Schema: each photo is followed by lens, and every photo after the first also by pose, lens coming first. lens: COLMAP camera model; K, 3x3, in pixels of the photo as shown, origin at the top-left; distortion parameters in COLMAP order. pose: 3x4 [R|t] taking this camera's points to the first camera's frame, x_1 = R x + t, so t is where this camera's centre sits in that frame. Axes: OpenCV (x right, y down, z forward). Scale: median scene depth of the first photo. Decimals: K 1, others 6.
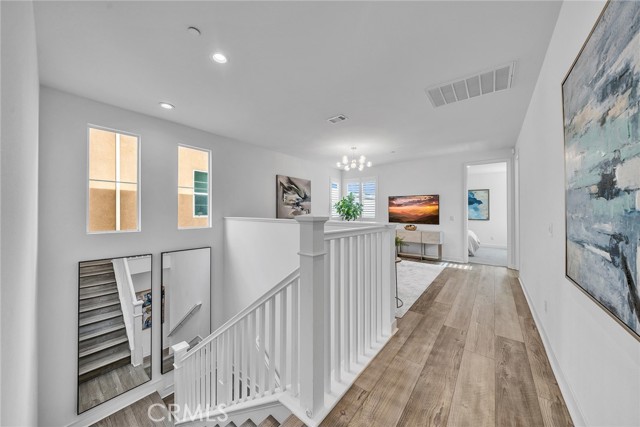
lens RADIAL K [[219.2, 0, 319.2], [0, 219.2, 207.7], [0, 0, 1]] dist [-0.007799, 0.000767]
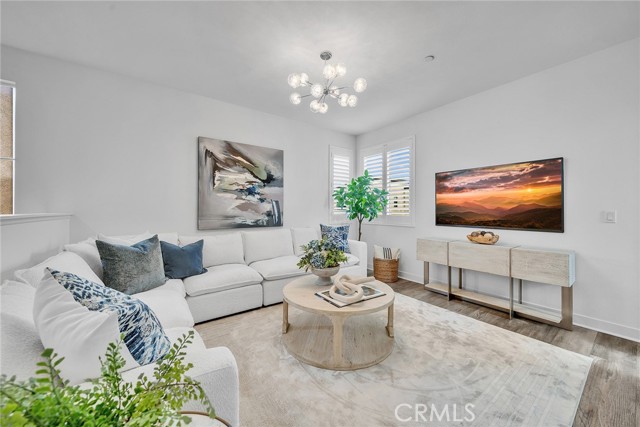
lens RADIAL K [[234.4, 0, 322.5], [0, 234.4, 209.1], [0, 0, 1]] dist [-0.008507, -0.000019]
pose [[0.963994, -0.006715, -0.265838, 0.241064], [0.010501, 0.999863, 0.012825, 0.024688], [0.265715, -0.015155, 0.963932, 0.480976]]
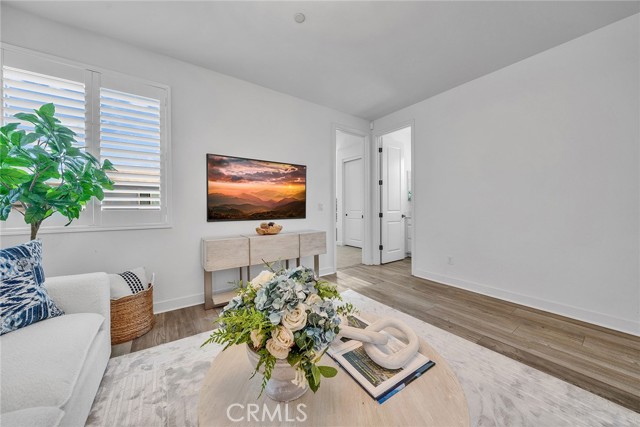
lens RADIAL K [[219.2, 0, 313.4], [0, 219.2, 210.7], [0, 0, 1]] dist [-0.007799, 0.000767]
pose [[0.291141, -0.025021, 0.956353, 0.006286], [-0.012182, 0.999480, 0.029858, 0.040032], [-0.956602, -0.020343, 0.290685, 0.814252]]
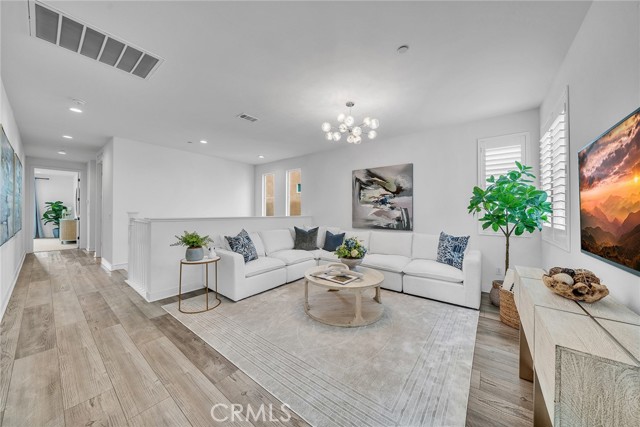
lens RADIAL K [[219.2, 0, 319.2], [0, 219.2, 211.8], [0, 0, 1]] dist [-0.007799, 0.000767]
pose [[0.008627, -0.008257, -0.999929, 0.651692], [0.010763, 0.999909, -0.008164, 0.022655], [0.999905, -0.010692, 0.008715, 0.790982]]
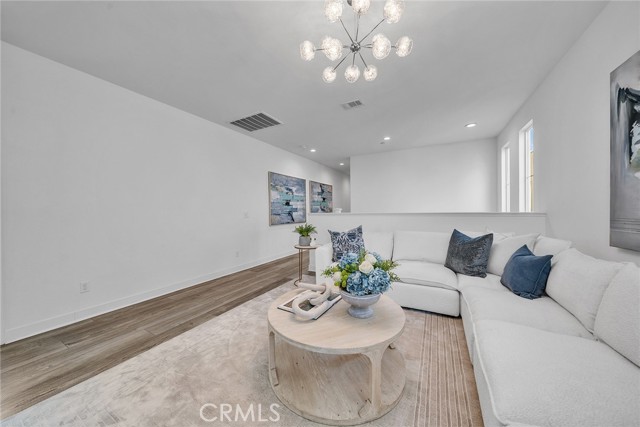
lens RADIAL K [[219.2, 0, 316.6], [0, 219.2, 214.3], [0, 0, 1]] dist [-0.007799, 0.000767]
pose [[-0.987004, 0.008366, -0.160478, 0.232555], [0.008740, 0.999960, -0.001625, 0.035198], [0.160458, -0.003006, -0.987038, 1.133121]]
